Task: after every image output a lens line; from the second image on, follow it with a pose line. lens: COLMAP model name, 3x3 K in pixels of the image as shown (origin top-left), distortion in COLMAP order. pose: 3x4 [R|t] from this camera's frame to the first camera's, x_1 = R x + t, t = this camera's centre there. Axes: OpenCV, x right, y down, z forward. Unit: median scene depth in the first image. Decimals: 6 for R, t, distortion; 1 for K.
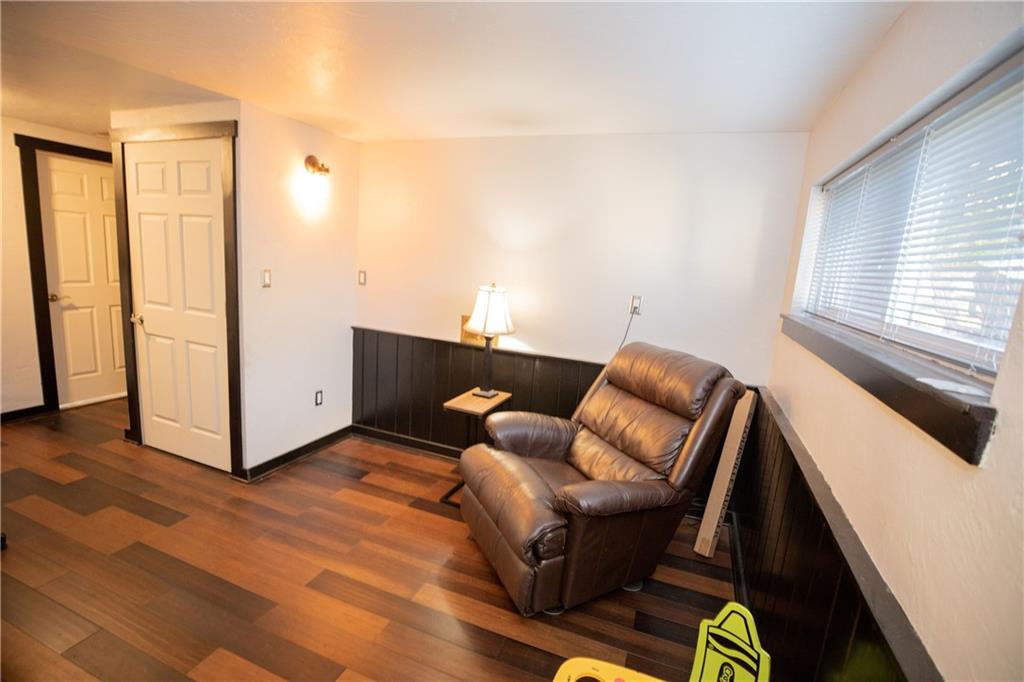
lens RADIAL K [[470.4, 0, 508.9], [0, 470.4, 337.7], [0, 0, 1]] dist [0.000304, 0.002132]
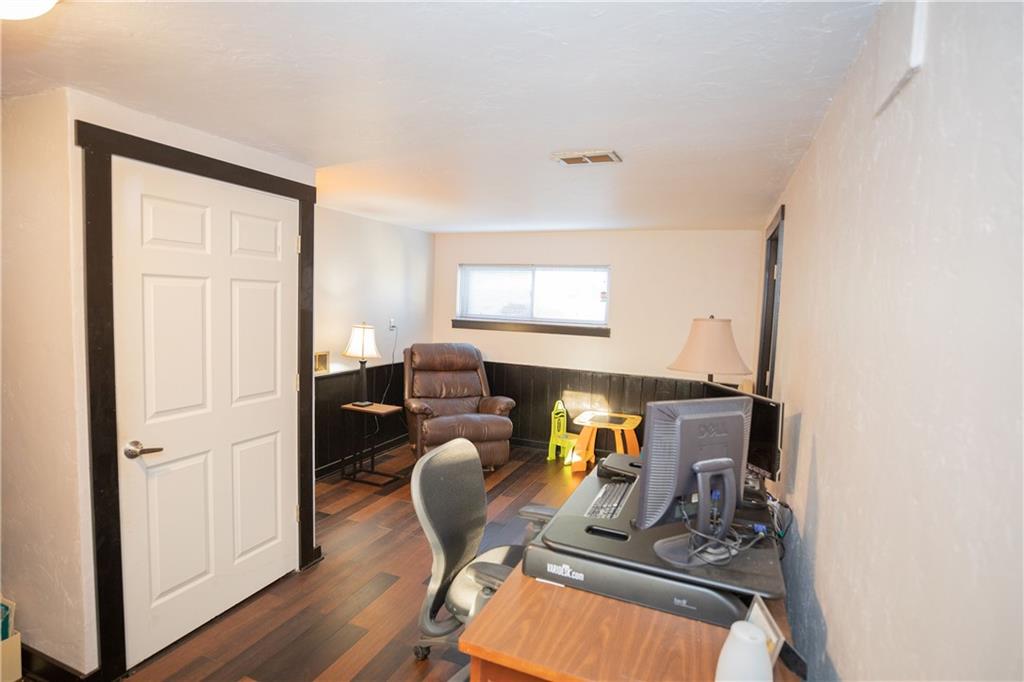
lens RADIAL K [[504.4, 0, 512.1], [0, 504.4, 342.9], [0, 0, 1]] dist [-0.005026, -0.000087]
pose [[0.005686, -0.152471, 0.988292, -1.466846], [0.121355, 0.981108, 0.150665, -0.219298], [-0.992593, 0.119078, 0.024081, 0.539597]]
